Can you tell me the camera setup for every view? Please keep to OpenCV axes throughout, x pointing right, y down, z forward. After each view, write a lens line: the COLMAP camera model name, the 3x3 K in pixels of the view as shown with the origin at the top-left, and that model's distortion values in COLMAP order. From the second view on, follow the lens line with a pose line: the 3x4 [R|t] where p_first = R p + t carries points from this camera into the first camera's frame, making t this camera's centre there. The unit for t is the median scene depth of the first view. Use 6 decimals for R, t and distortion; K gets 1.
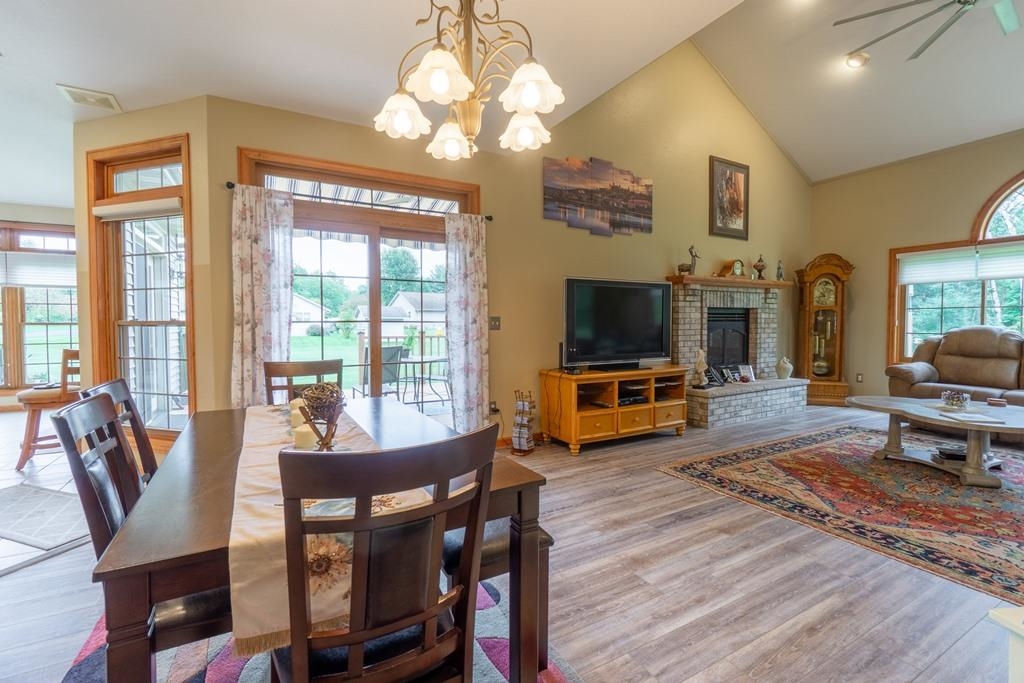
lens RADIAL K [[439.8, 0, 494.1], [0, 439.8, 334.1], [0, 0, 1]] dist [-0.003547, 0.003705]
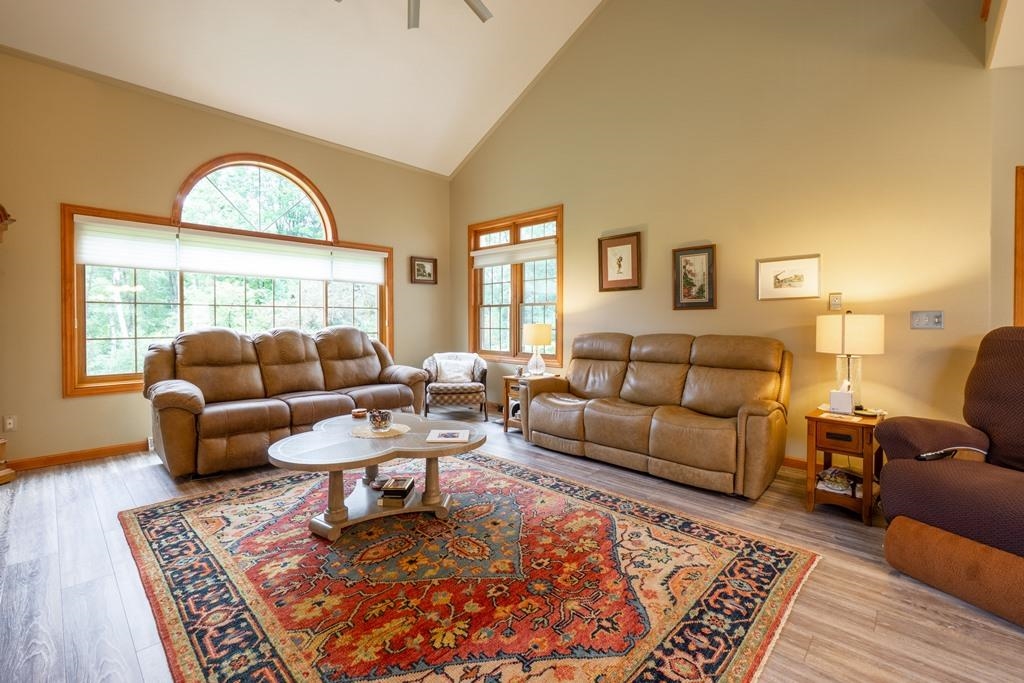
lens RADIAL K [[436.3, 0, 509.7], [0, 436.3, 330.0], [0, 0, 1]] dist [-0.001946, 0.000223]
pose [[-0.303750, -0.012454, 0.952670, 0.298677], [0.026131, 0.999430, 0.021397, -0.031627], [-0.952393, 0.031394, -0.303251, 1.323180]]
